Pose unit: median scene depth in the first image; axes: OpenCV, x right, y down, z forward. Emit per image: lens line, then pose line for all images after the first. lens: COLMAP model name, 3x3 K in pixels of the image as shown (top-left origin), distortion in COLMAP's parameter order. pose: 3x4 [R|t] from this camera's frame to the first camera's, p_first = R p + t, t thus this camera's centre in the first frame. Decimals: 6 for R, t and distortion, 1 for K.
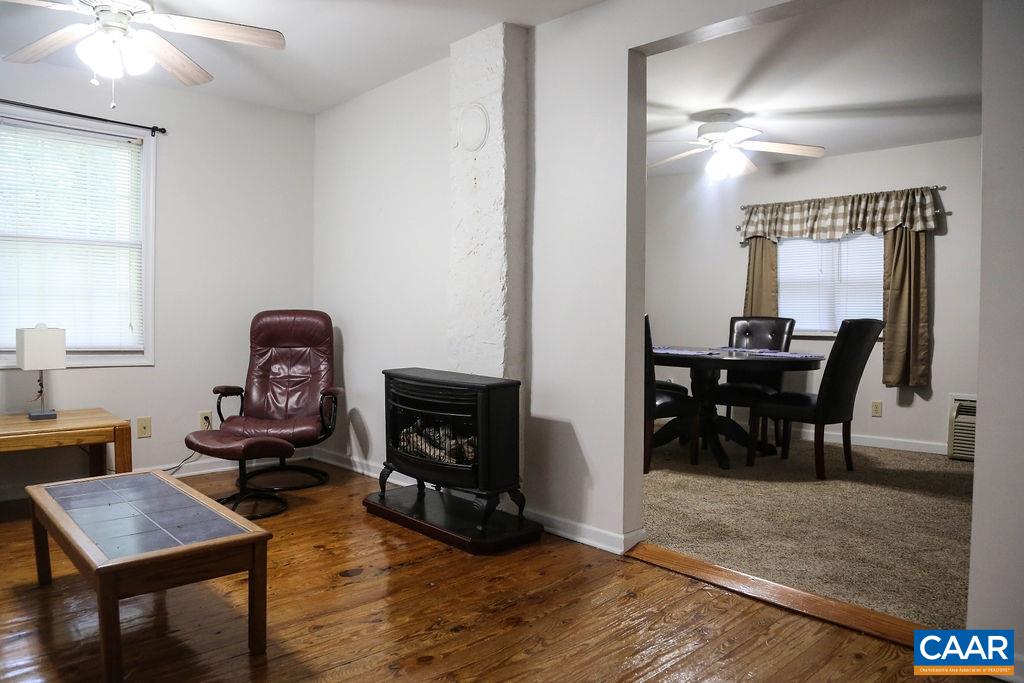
lens RADIAL K [[738.8, 0, 510.3], [0, 738.8, 337.6], [0, 0, 1]] dist [-0.120880, 0.088710]
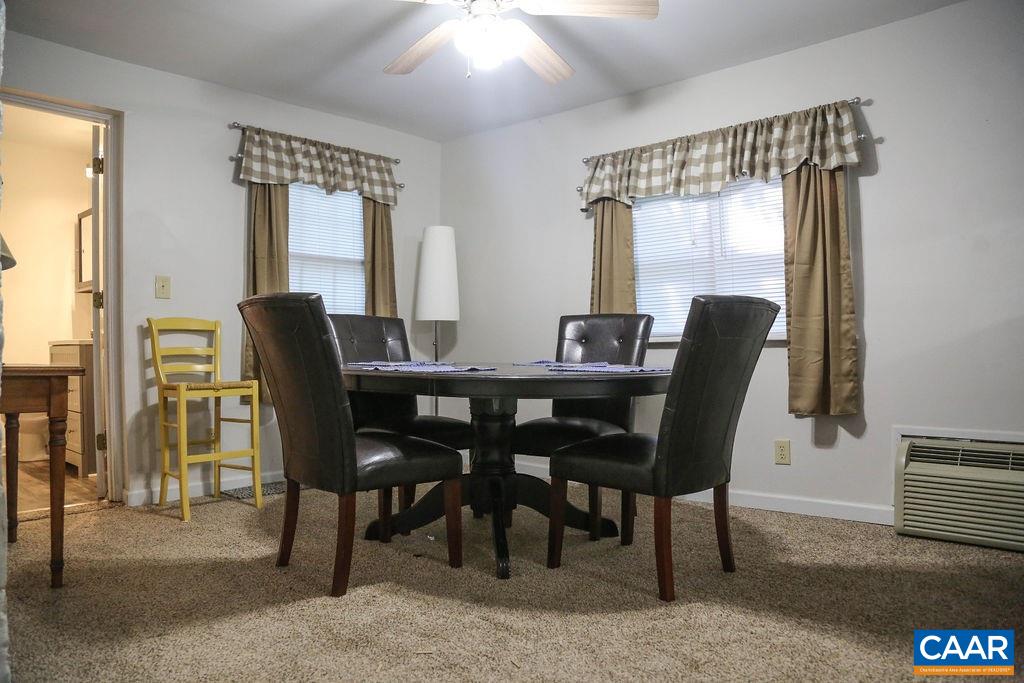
lens RADIAL K [[700.2, 0, 506.7], [0, 700.2, 339.6], [0, 0, 1]] dist [-0.122589, 0.075015]
pose [[0.998197, -0.019298, 0.056829, 0.240156], [0.021504, 0.999028, -0.038471, 0.018132], [-0.056031, 0.039624, 0.997642, 0.415159]]
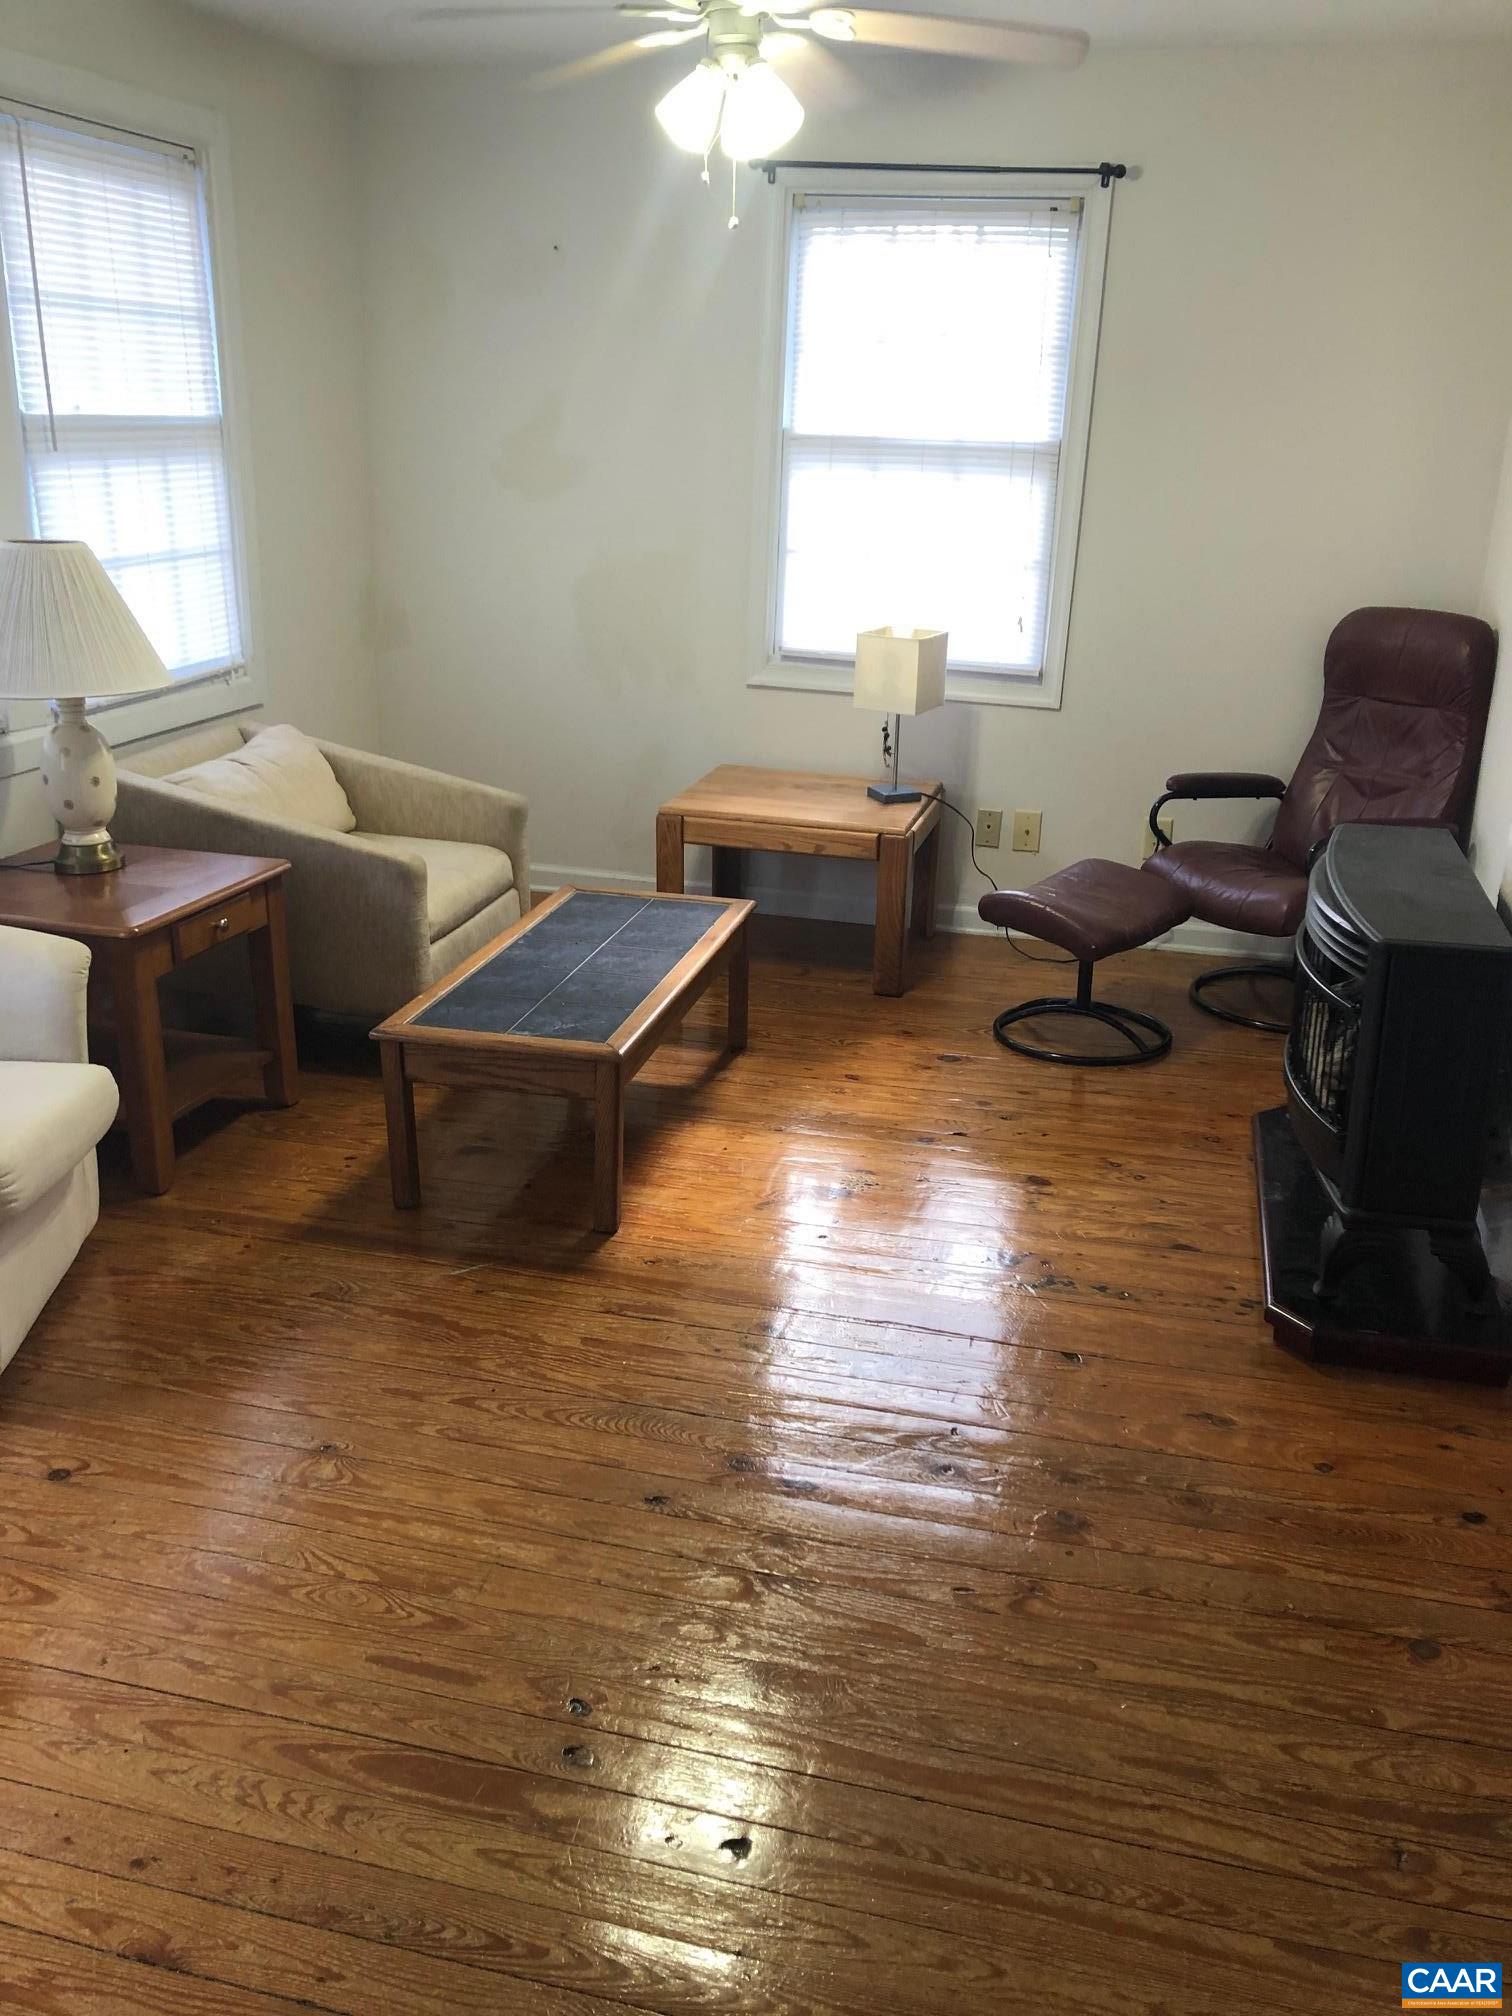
lens RADIAL K [[1653.9, 0, 756.0], [0, 1653.9, 1008.0], [0, 0, 1]] dist [0.004465, 0.002844]
pose [[0.535247, 0.285294, -0.795058, 0.268977], [-0.052448, 0.950645, 0.305815, -0.080606], [0.843066, -0.121987, 0.523793, 0.176977]]
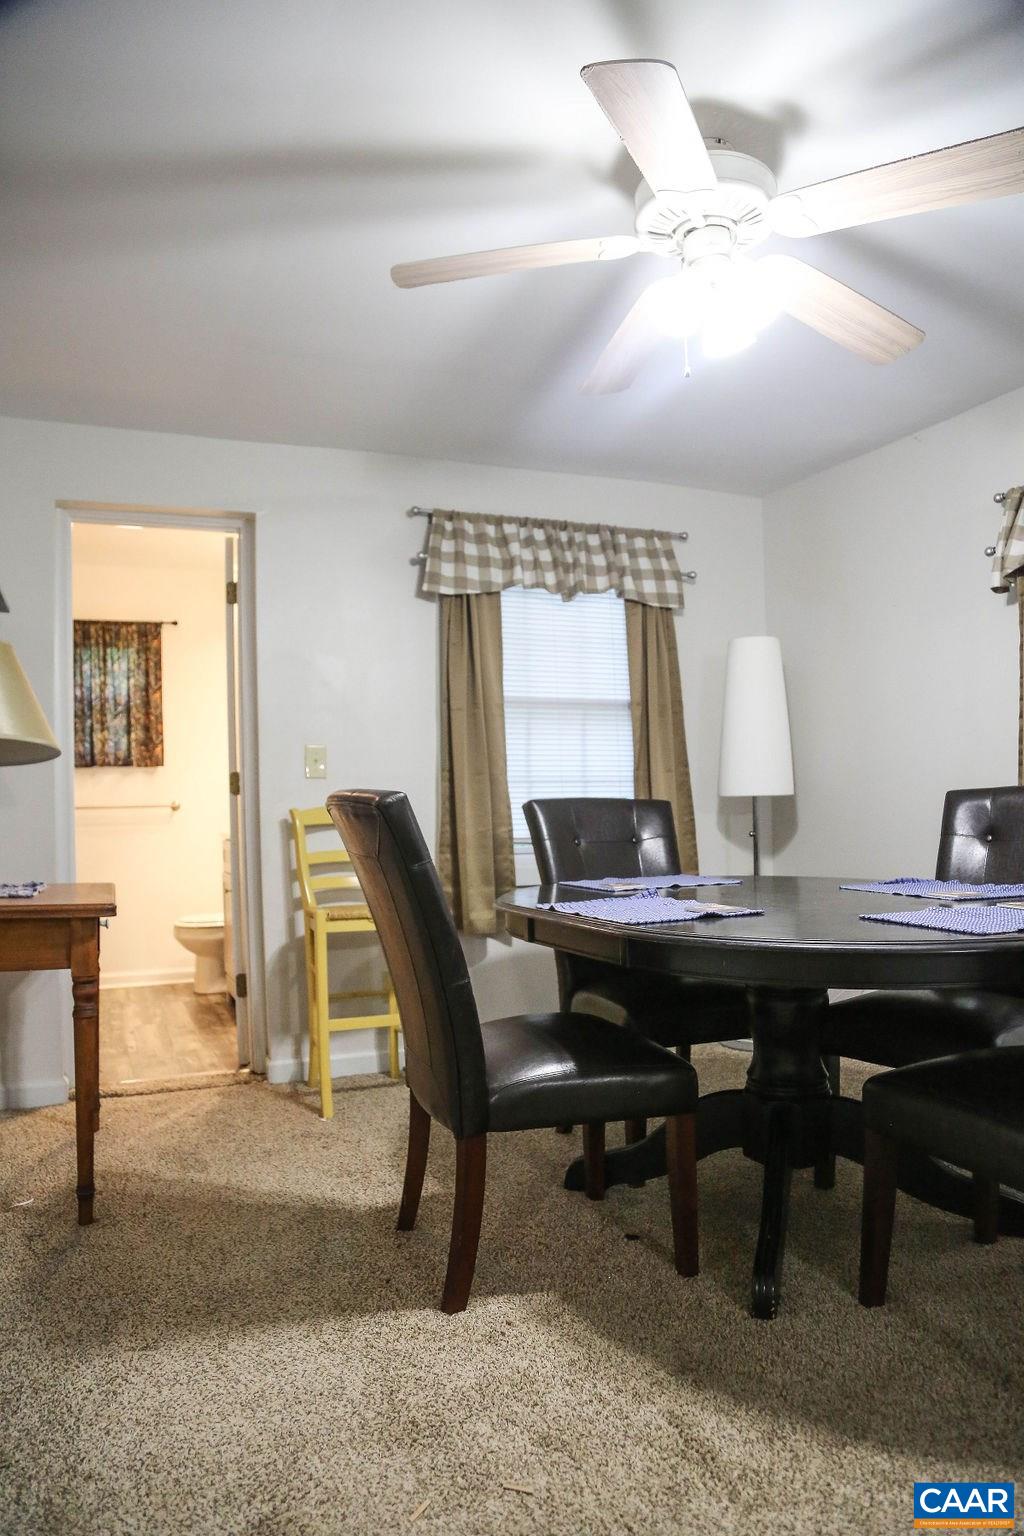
lens RADIAL K [[1023.3, 0, 527.5], [0, 1023.3, 775.2], [0, 0, 1]] dist [-0.115655, 0.055189]
pose [[0.930802, -0.047222, -0.362461, 0.319993], [0.024357, 0.997429, -0.067398, -0.008305], [0.364712, 0.053905, 0.929559, 0.520907]]
